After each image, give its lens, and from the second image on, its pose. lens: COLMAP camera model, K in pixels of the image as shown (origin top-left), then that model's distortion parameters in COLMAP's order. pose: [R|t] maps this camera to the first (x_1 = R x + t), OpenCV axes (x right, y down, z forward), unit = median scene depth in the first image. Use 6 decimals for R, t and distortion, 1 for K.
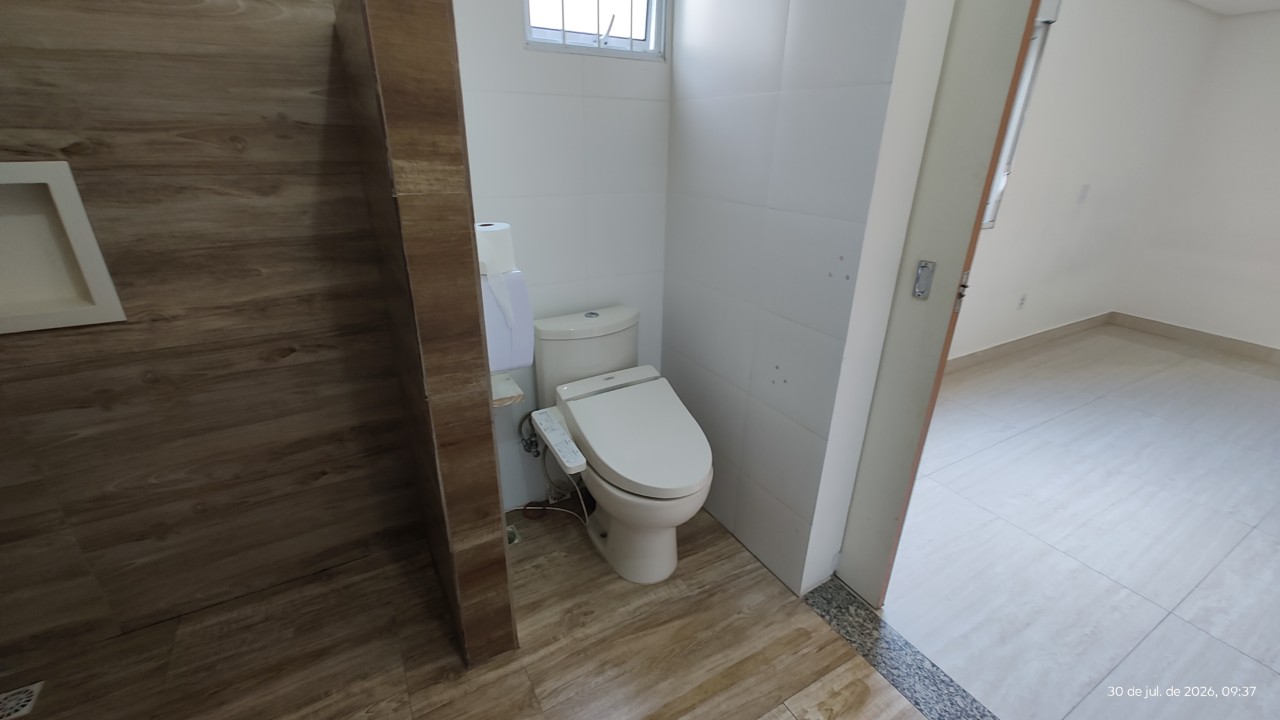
lens RADIAL K [[528.5, 0, 640.0], [0, 528.5, 360.0], [0, 0, 1]] dist [0.001381, 0.000271]
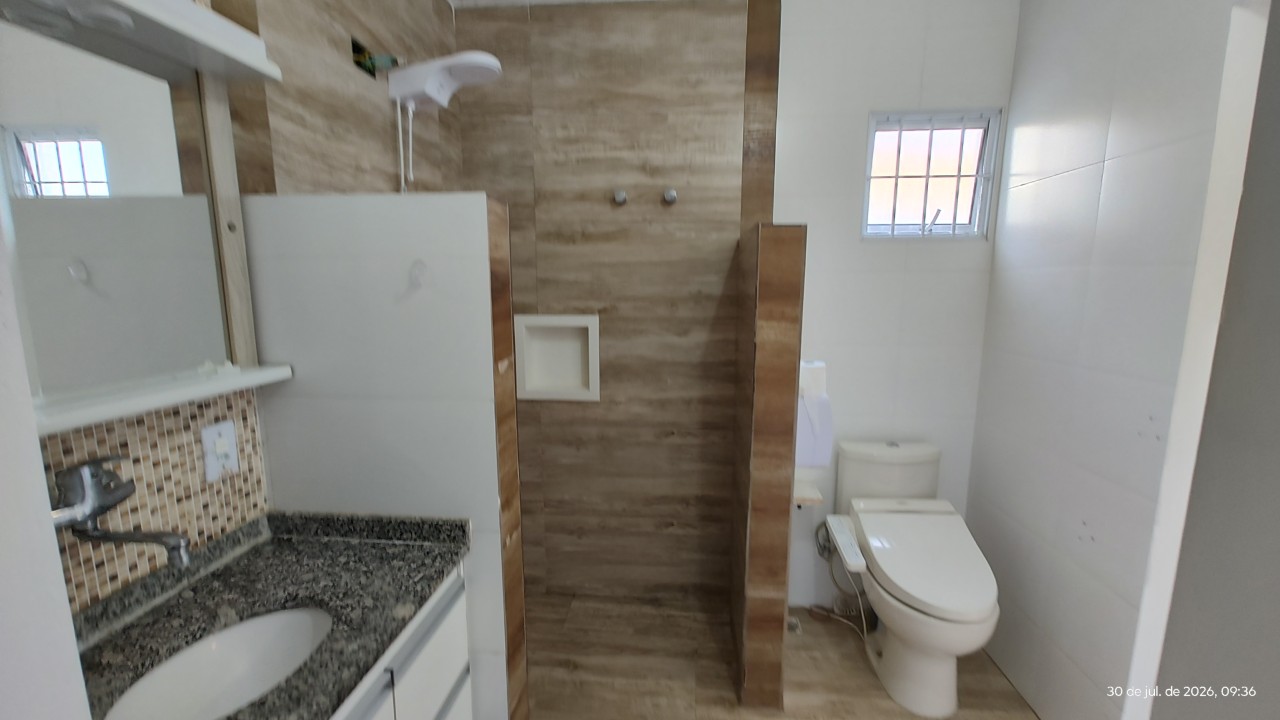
lens RADIAL K [[541.1, 0, 650.5], [0, 541.1, 366.4], [0, 0, 1]] dist [0.000681, 0.000756]
pose [[0.823812, 0.074962, -0.561884, 0.144073], [-0.211573, 0.960250, -0.182090, 0.090478], [0.525900, 0.268887, 0.806926, -0.330671]]
